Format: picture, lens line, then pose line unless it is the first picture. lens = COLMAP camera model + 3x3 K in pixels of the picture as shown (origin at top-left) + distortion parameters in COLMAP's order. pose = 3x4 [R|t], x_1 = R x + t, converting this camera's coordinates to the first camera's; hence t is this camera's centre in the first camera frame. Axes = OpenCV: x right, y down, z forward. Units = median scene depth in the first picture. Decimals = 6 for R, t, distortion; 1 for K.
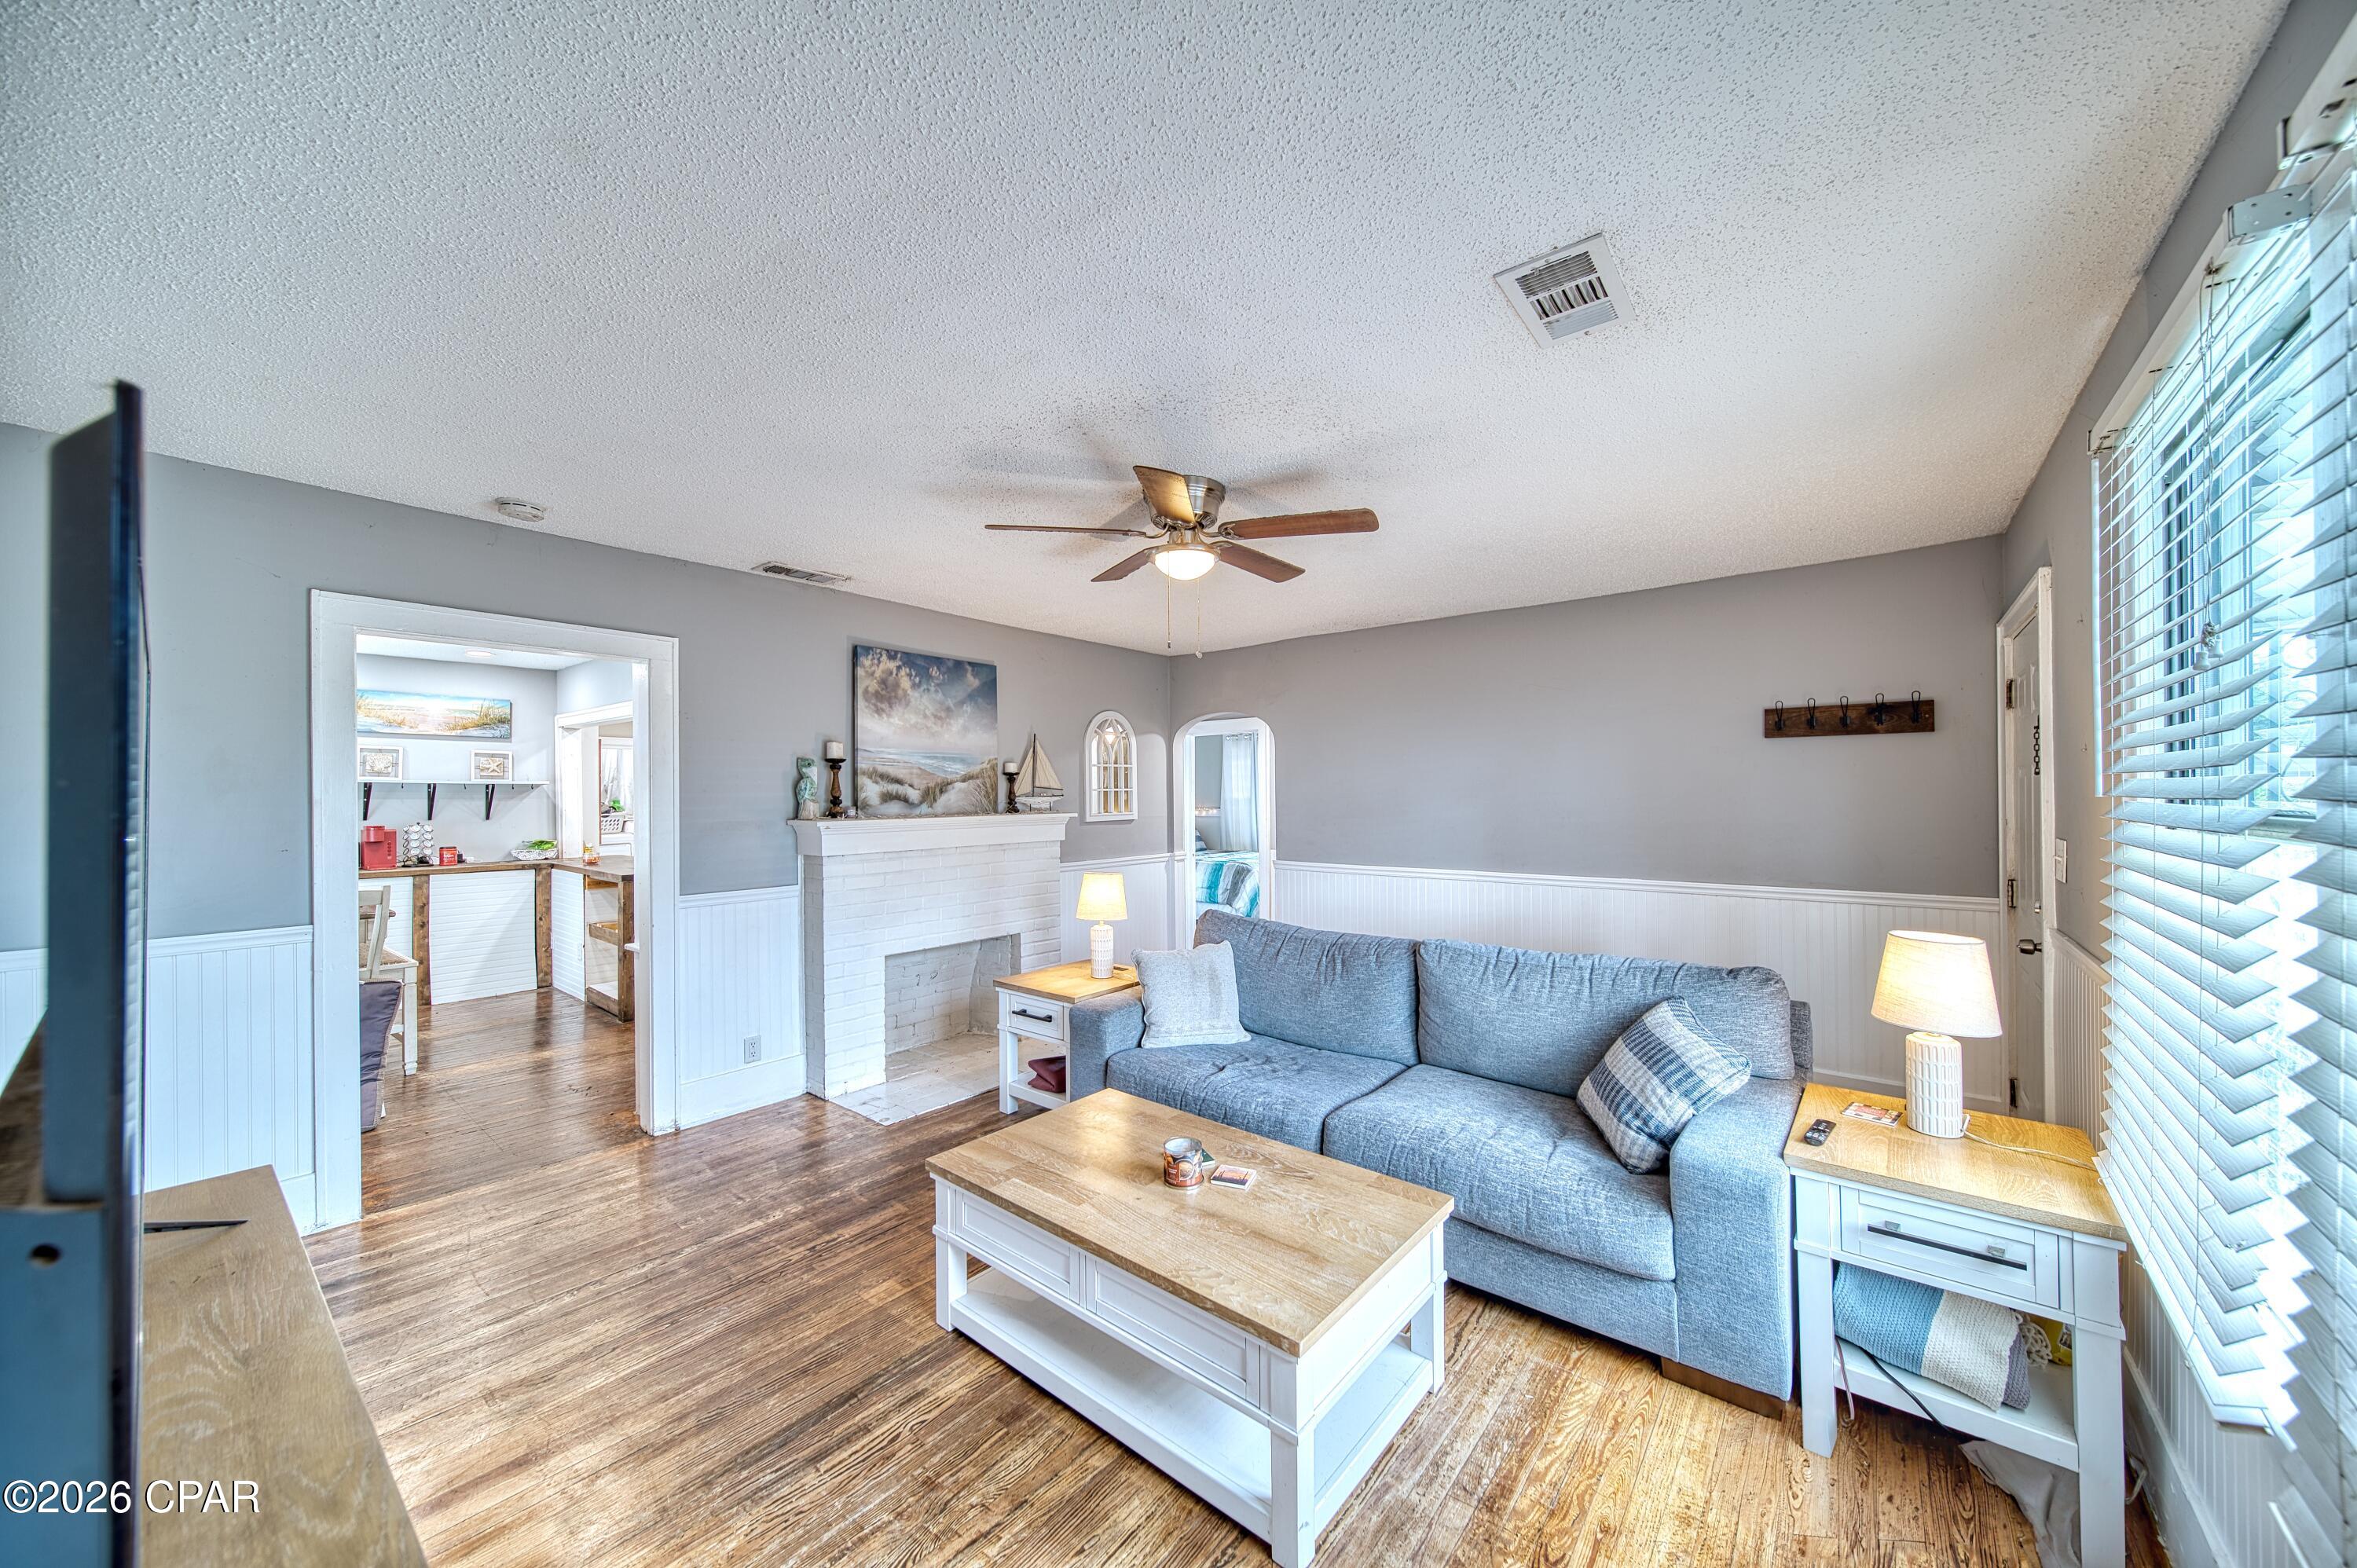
lens RADIAL K [[829.5, 0, 1198.9], [0, 829.5, 791.9], [0, 0, 1]] dist [-0.000842, -0.000070]
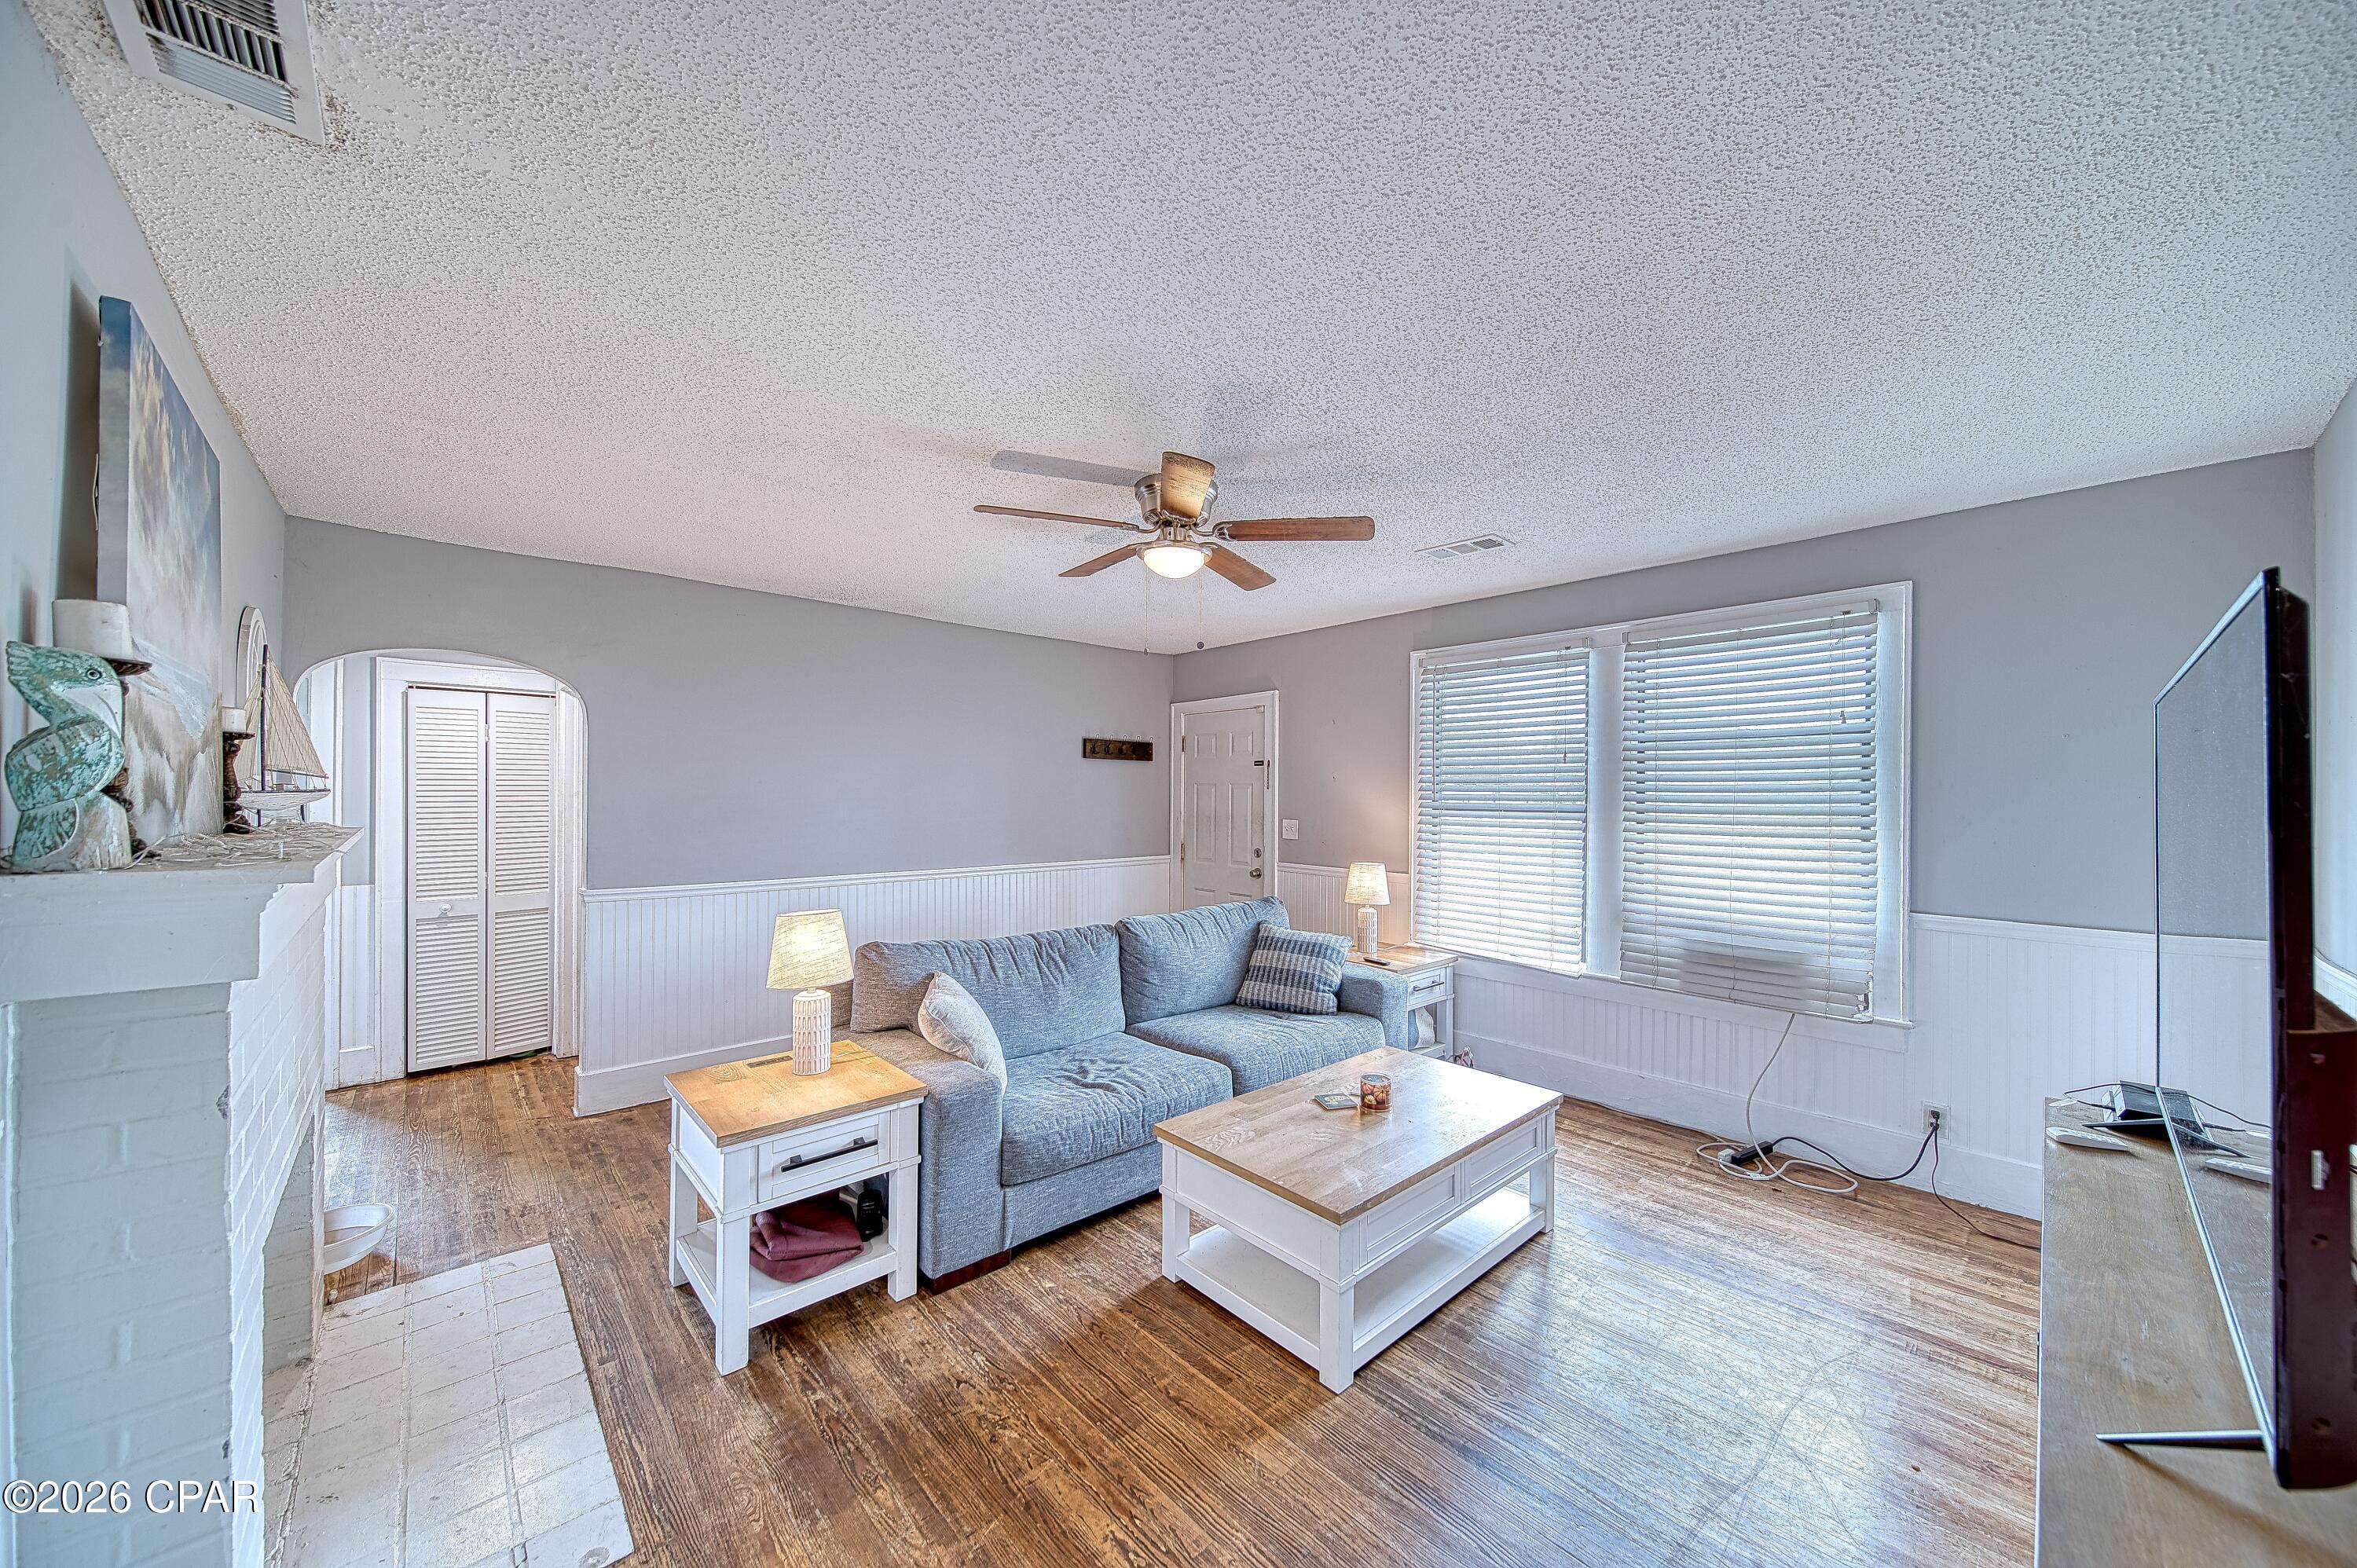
lens RADIAL K [[829.5, 0, 1198.9], [0, 829.5, 791.9], [0, 0, 1]] dist [-0.000842, -0.000070]
pose [[0.150571, 0.011718, 0.988530, -0.773640], [0.001701, 0.999925, -0.012112, 0.011034], [-0.988598, 0.003505, 0.150540, 0.646173]]
